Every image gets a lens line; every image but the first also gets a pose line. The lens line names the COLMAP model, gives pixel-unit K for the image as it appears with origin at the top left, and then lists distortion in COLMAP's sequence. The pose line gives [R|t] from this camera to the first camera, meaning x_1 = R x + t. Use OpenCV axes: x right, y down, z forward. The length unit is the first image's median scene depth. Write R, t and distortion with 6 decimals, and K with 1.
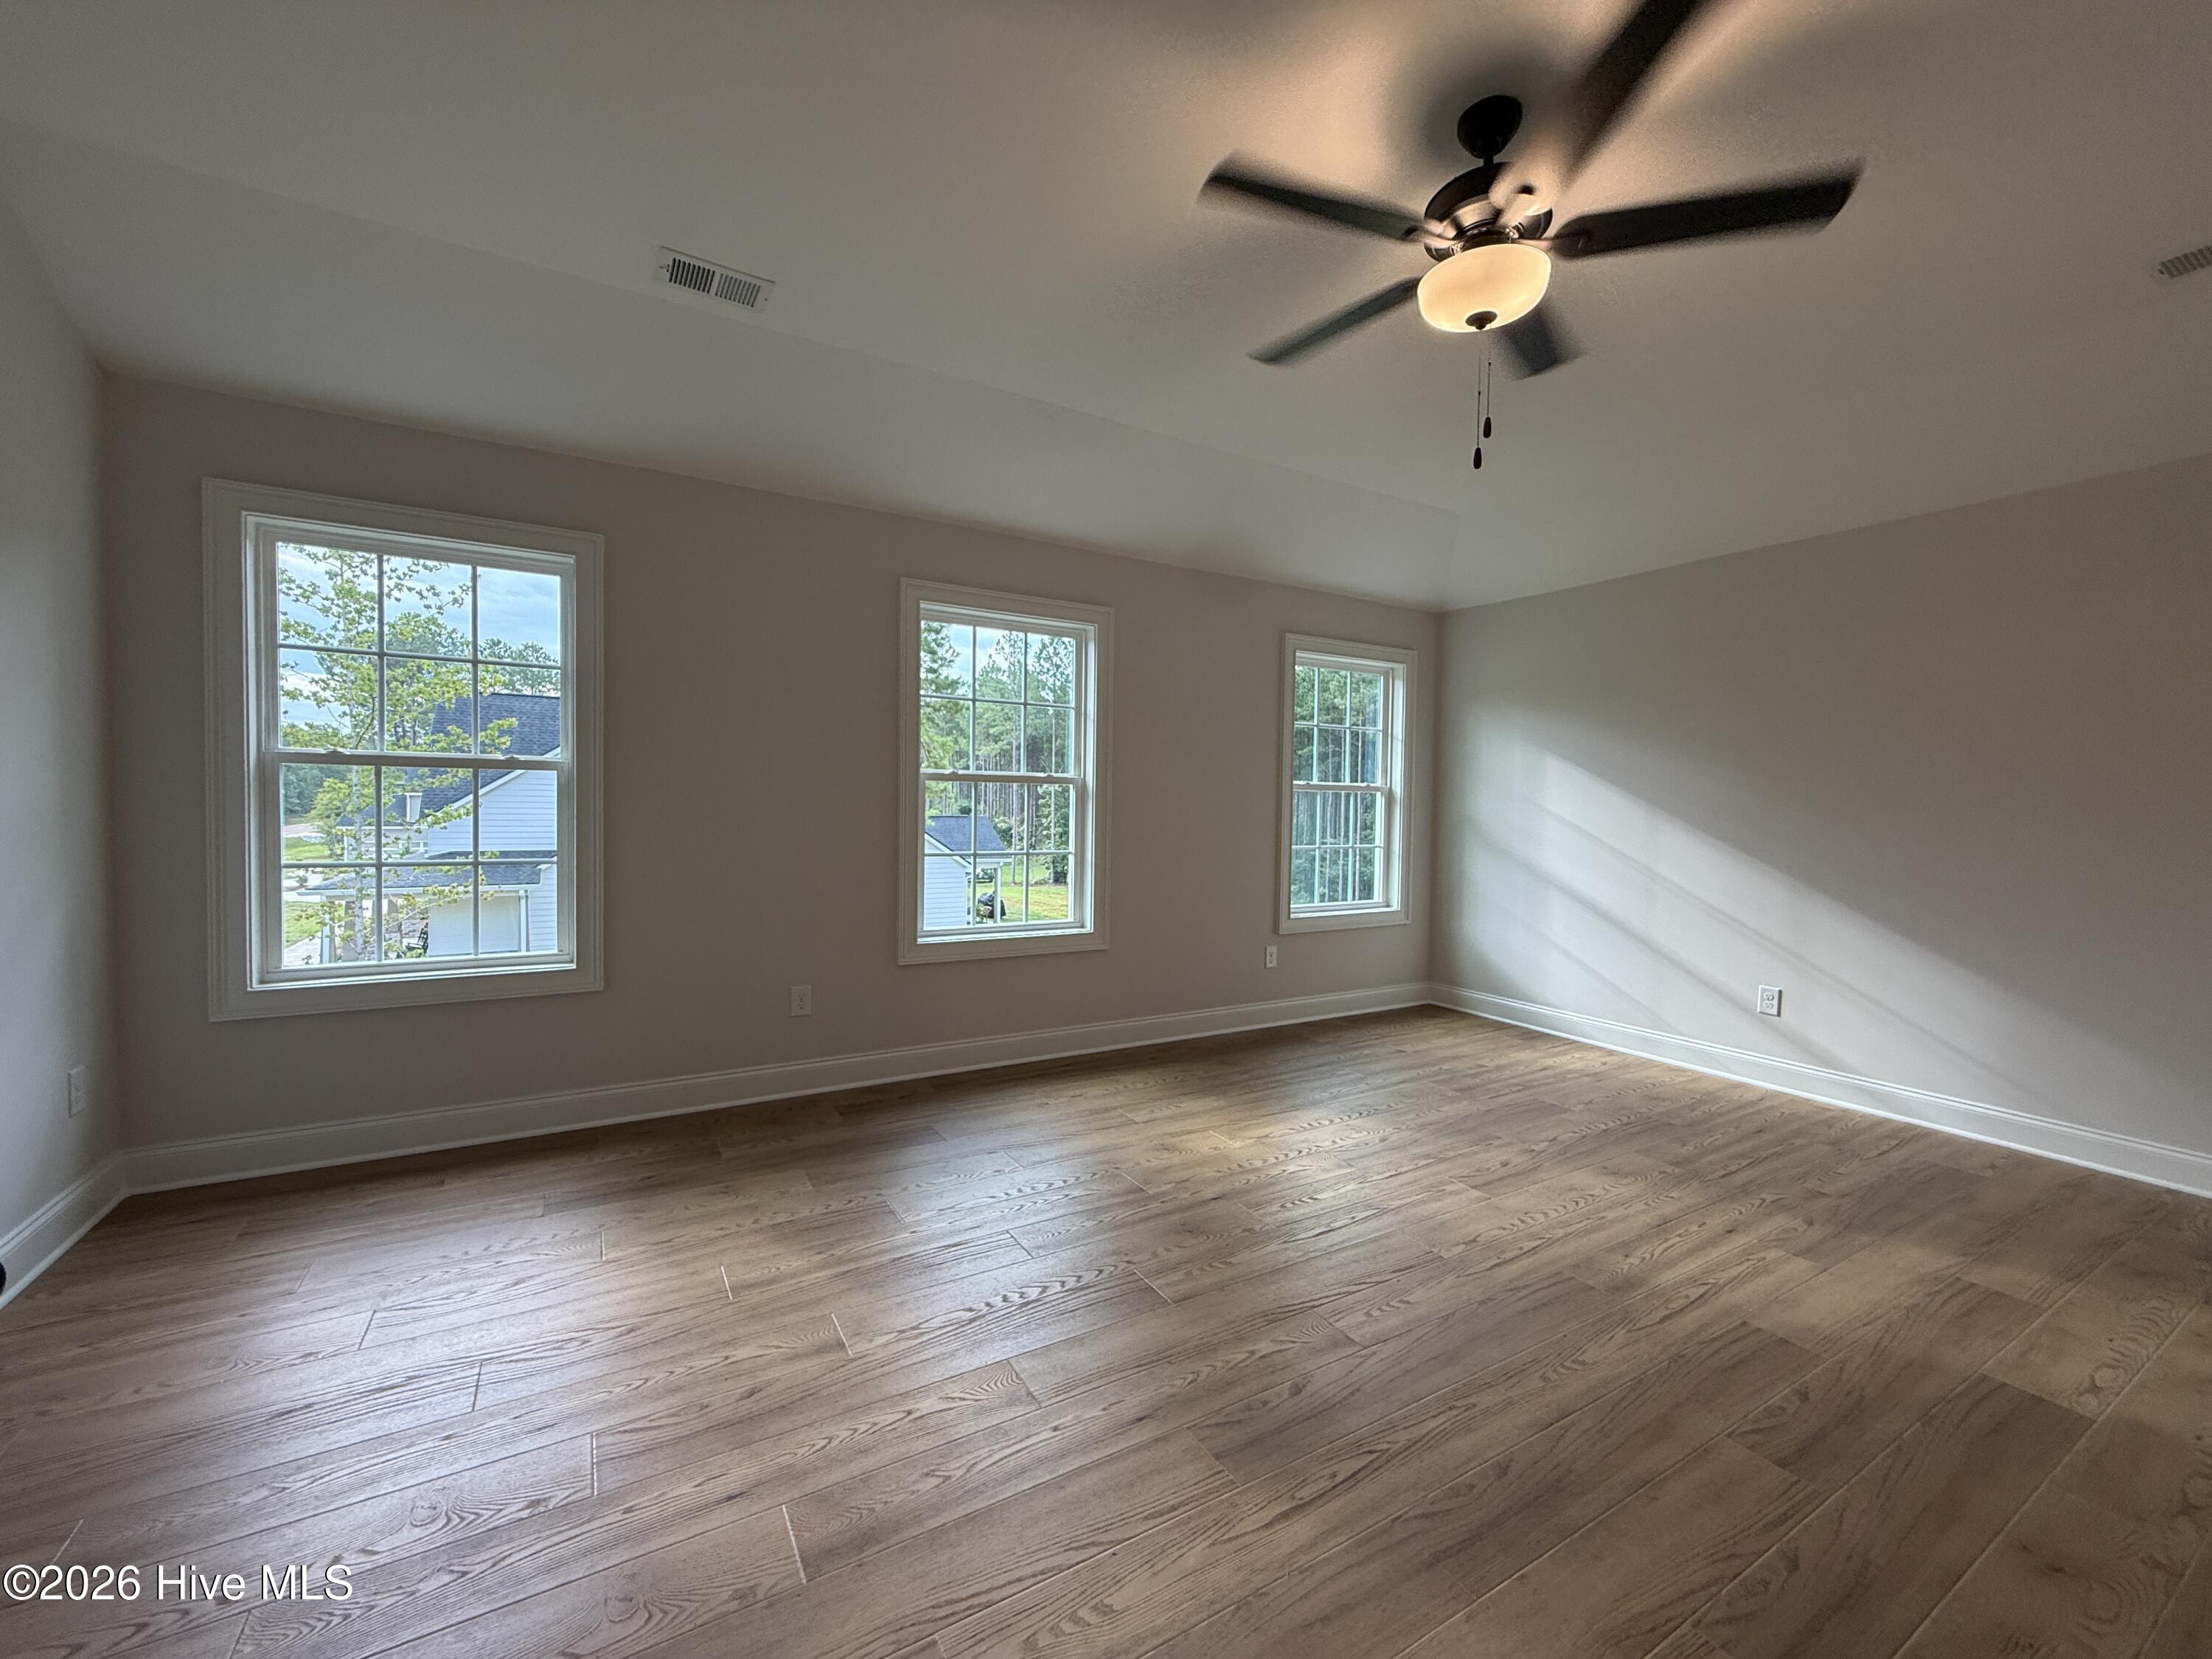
lens RADIAL K [[889.5, 0, 1108.4], [0, 889.5, 812.5], [0, 0, 1]] dist [-0.008339, 0.000108]
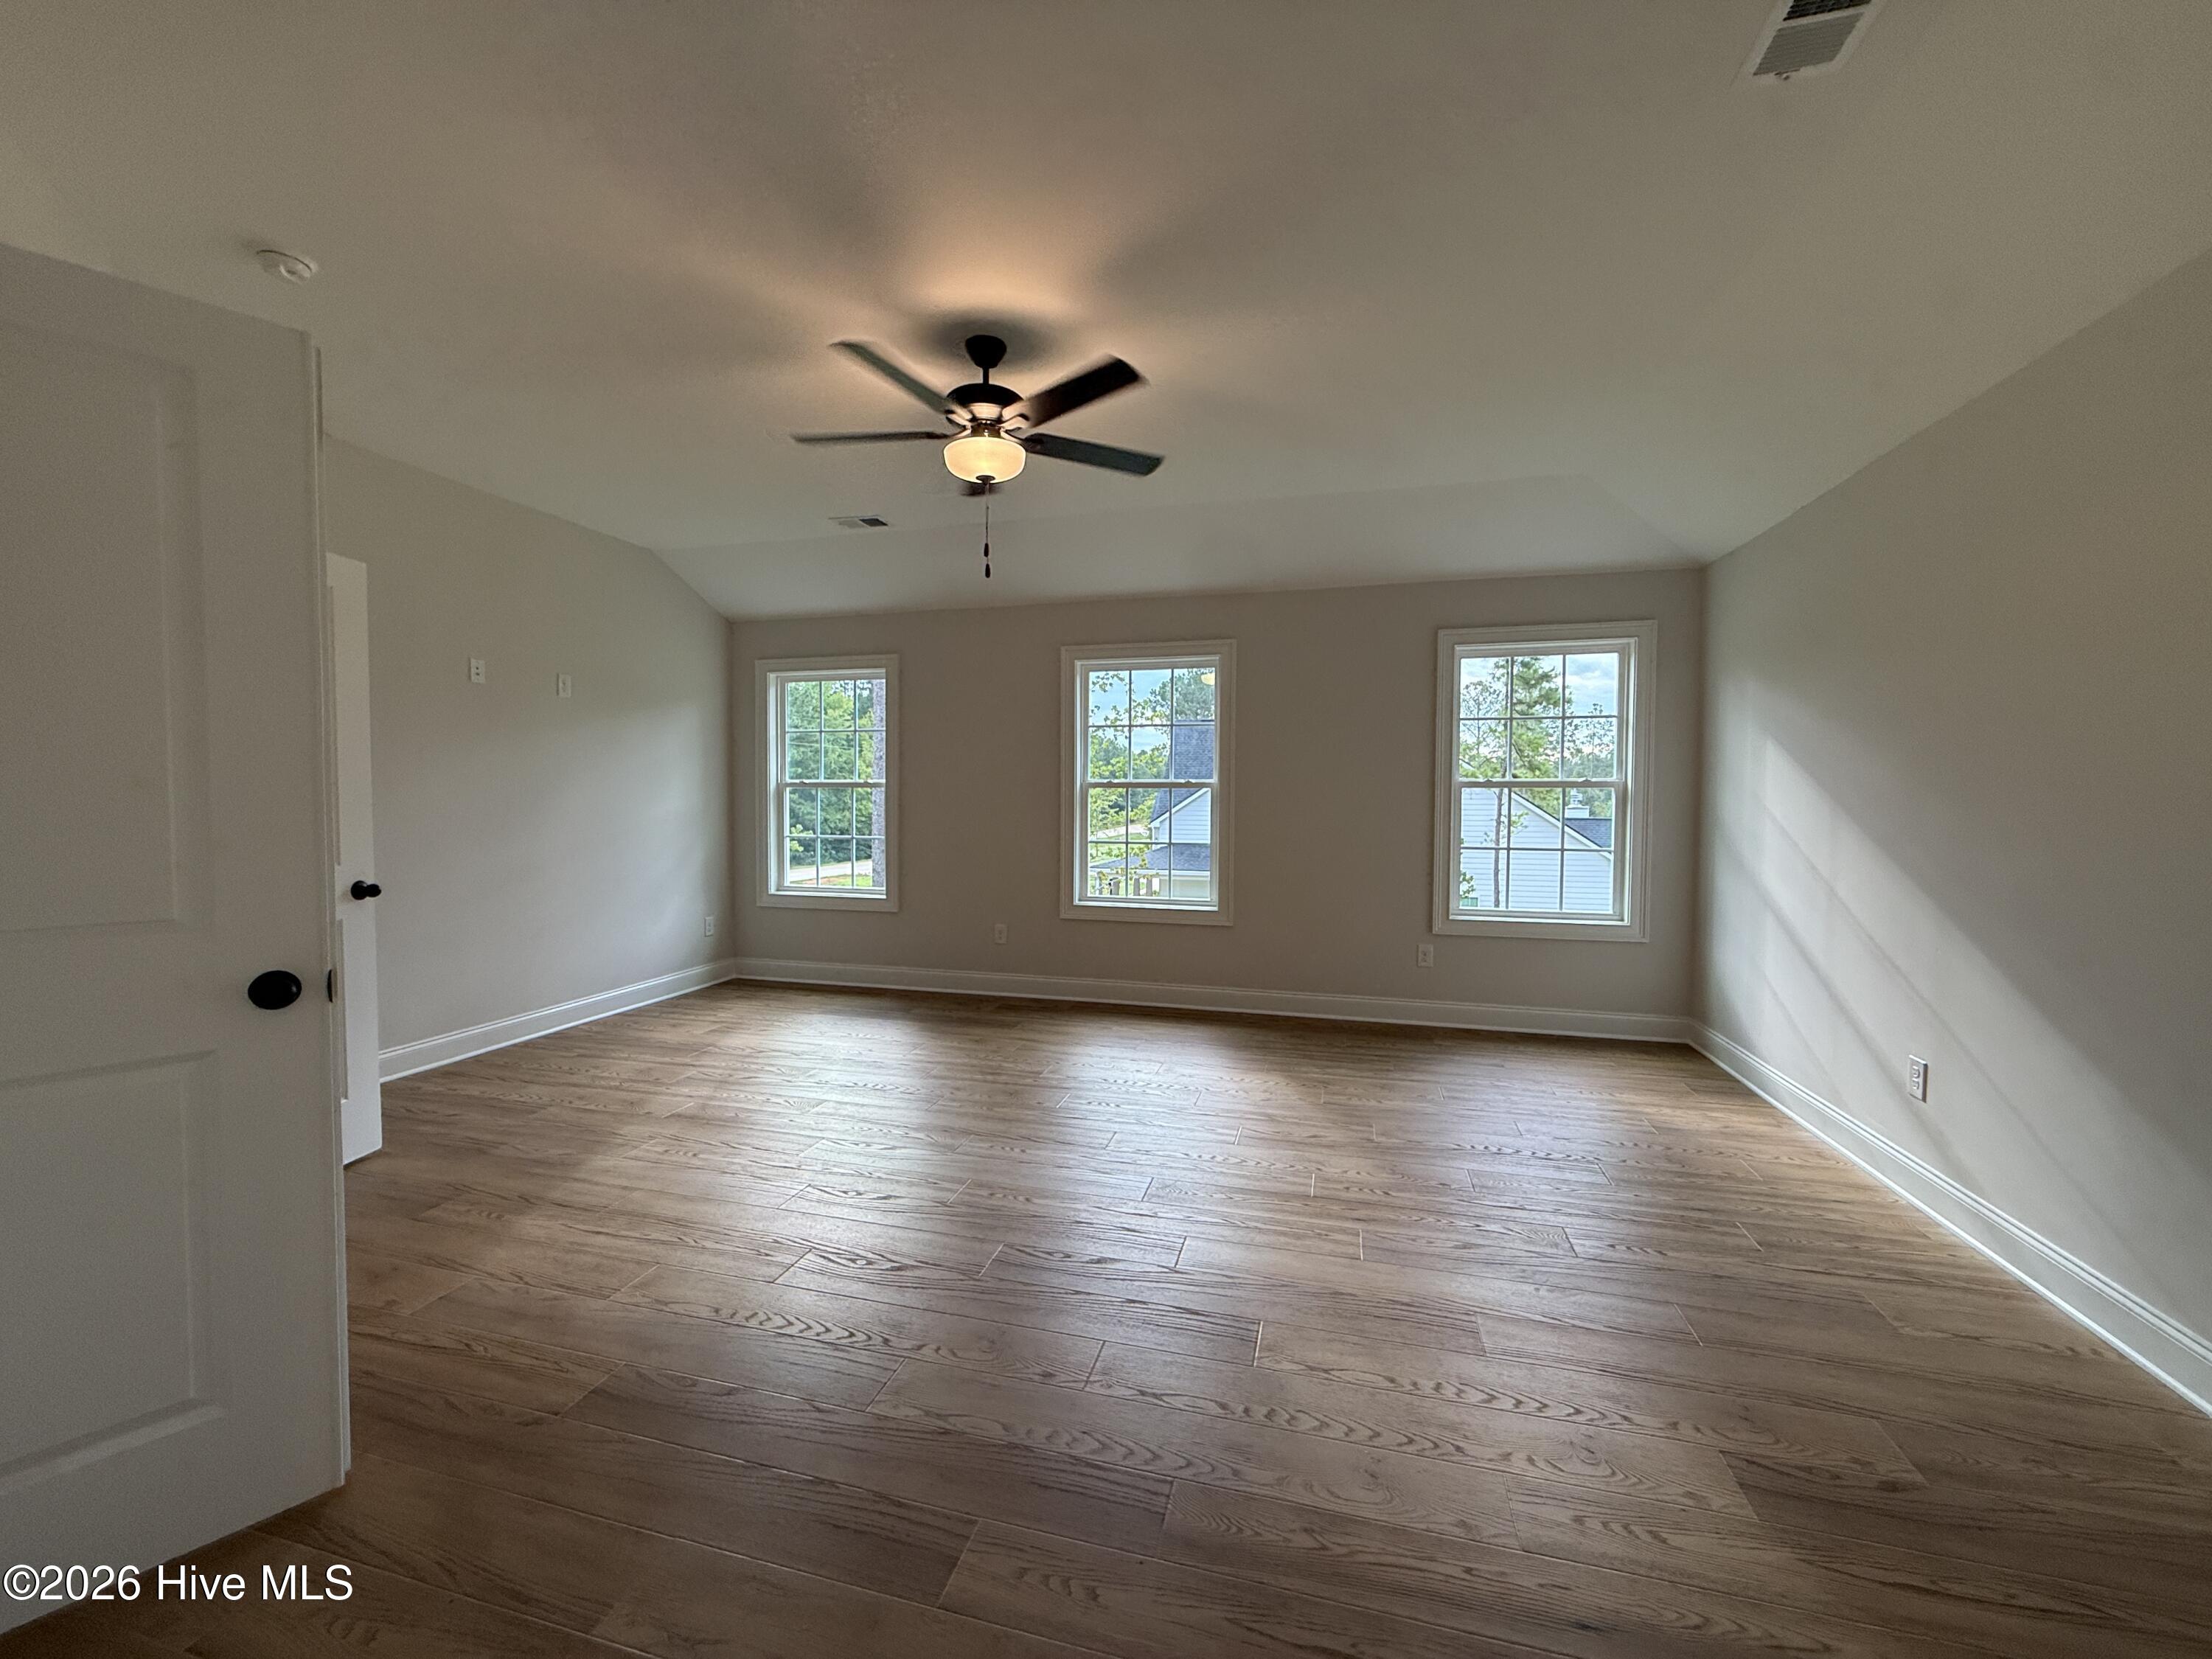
lens RADIAL K [[876.9, 0, 1106.0], [0, 876.9, 829.5], [0, 0, 1]] dist [-0.020999, -0.000135]
pose [[0.699532, 0.011342, -0.714511, 0.823509], [-0.006514, 0.999934, 0.009495, 0.014987], [0.714571, -0.001987, 0.699560, 0.070631]]
